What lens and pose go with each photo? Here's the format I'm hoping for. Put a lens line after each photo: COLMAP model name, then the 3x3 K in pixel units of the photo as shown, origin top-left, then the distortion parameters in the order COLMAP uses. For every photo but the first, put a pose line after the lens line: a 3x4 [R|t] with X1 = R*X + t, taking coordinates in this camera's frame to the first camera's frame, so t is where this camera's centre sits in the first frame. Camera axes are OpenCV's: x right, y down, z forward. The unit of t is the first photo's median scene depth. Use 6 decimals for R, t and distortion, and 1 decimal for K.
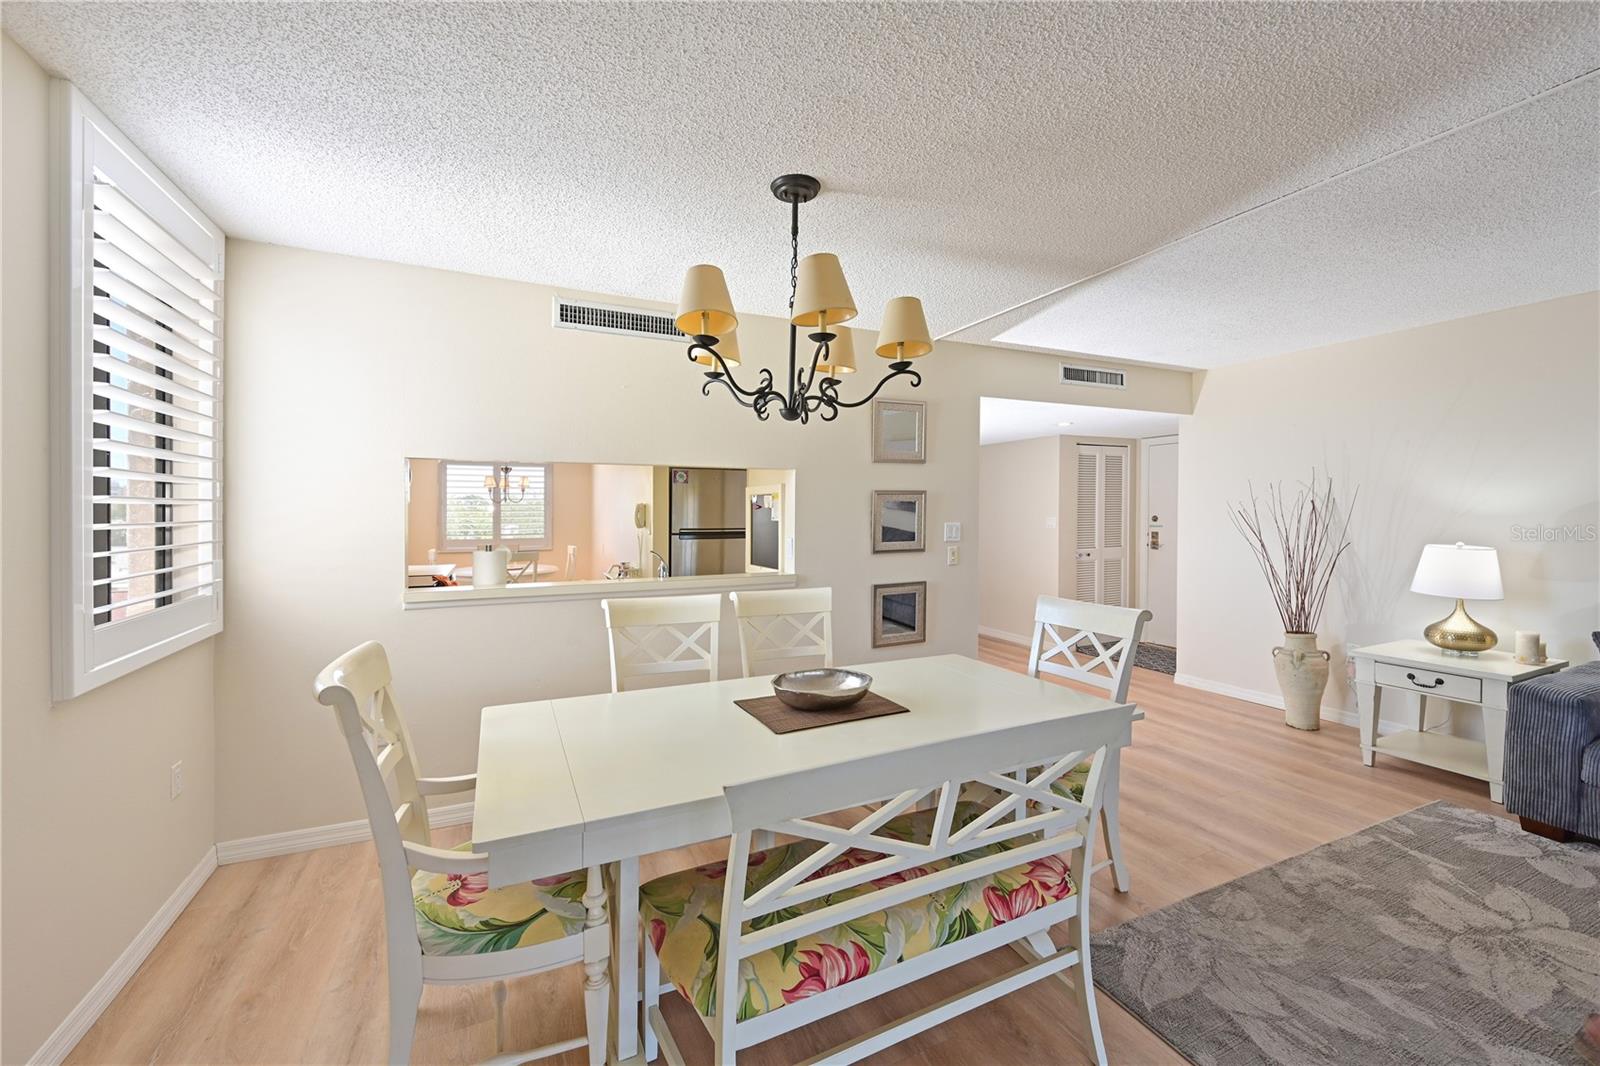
lens RADIAL K [[632.2, 0, 792.7], [0, 632.2, 511.9], [0, 0, 1]] dist [0.001942, 0.000371]
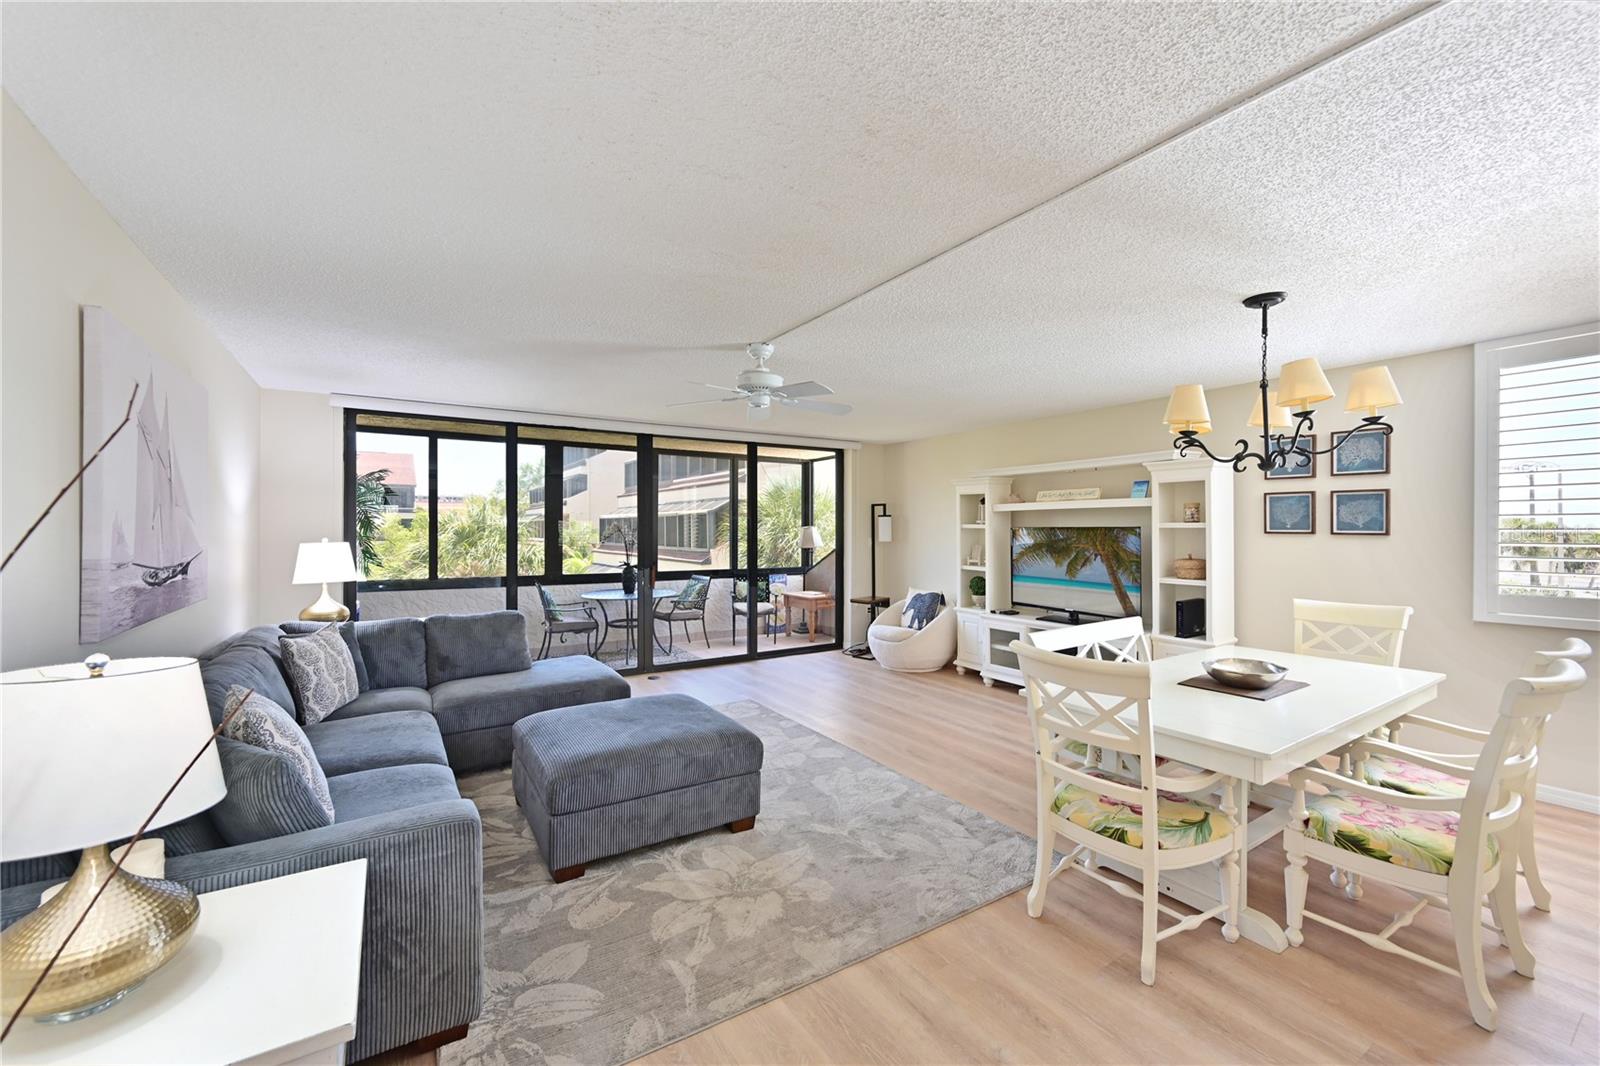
lens RADIAL K [[632.2, 0, 792.7], [0, 632.2, 511.9], [0, 0, 1]] dist [0.001942, 0.000371]
pose [[-0.989945, -0.000131, -0.141455, 0.895843], [0.004257, 0.999519, -0.030715, -0.014107], [0.141391, -0.031008, -0.989468, 1.677919]]
